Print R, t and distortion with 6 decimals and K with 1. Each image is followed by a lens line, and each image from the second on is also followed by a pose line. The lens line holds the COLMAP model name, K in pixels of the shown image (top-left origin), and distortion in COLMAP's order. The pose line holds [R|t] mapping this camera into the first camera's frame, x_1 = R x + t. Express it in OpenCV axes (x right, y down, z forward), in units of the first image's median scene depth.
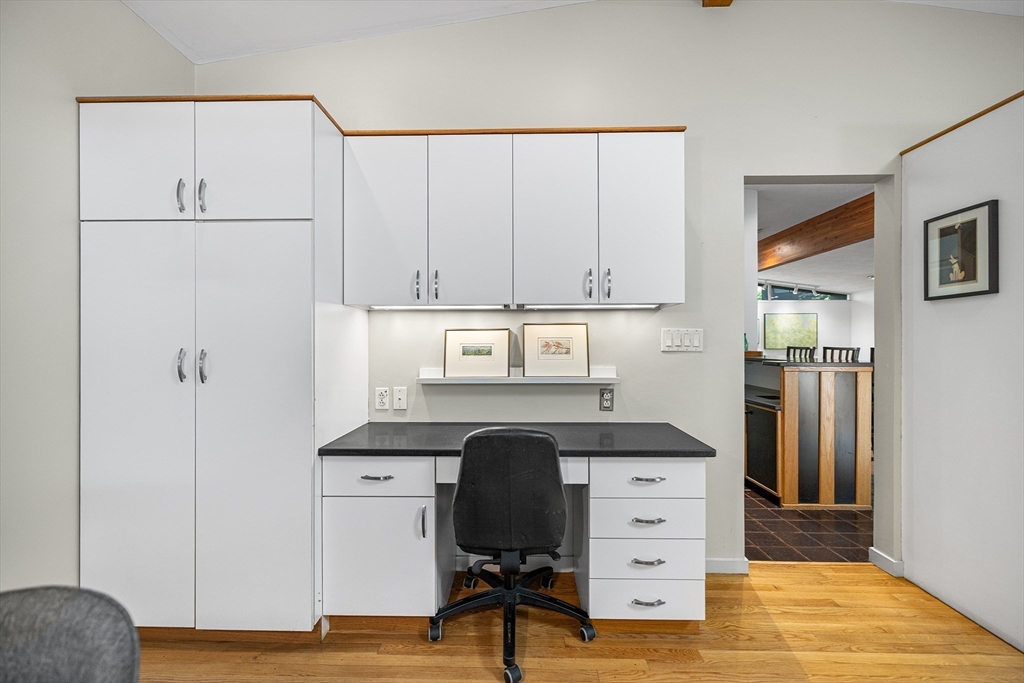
lens RADIAL K [[427.6, 0, 509.6], [0, 427.6, 342.9], [0, 0, 1]] dist [0.000284, 0.000011]
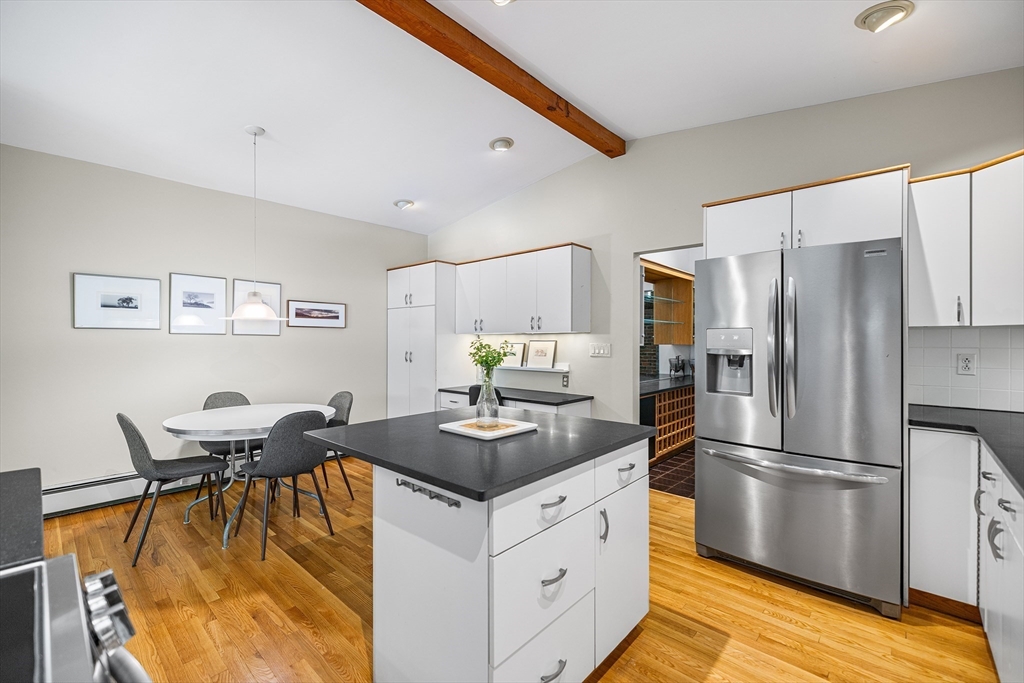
lens RADIAL K [[427.6, 0, 513.2], [0, 427.6, 342.2], [0, 0, 1]] dist [0.000284, 0.000011]
pose [[0.763032, 0.000902, -0.646361, 1.267848], [-0.000341, 0.999999, 0.000993, -0.039314], [0.646361, -0.000537, 0.763031, -0.574569]]
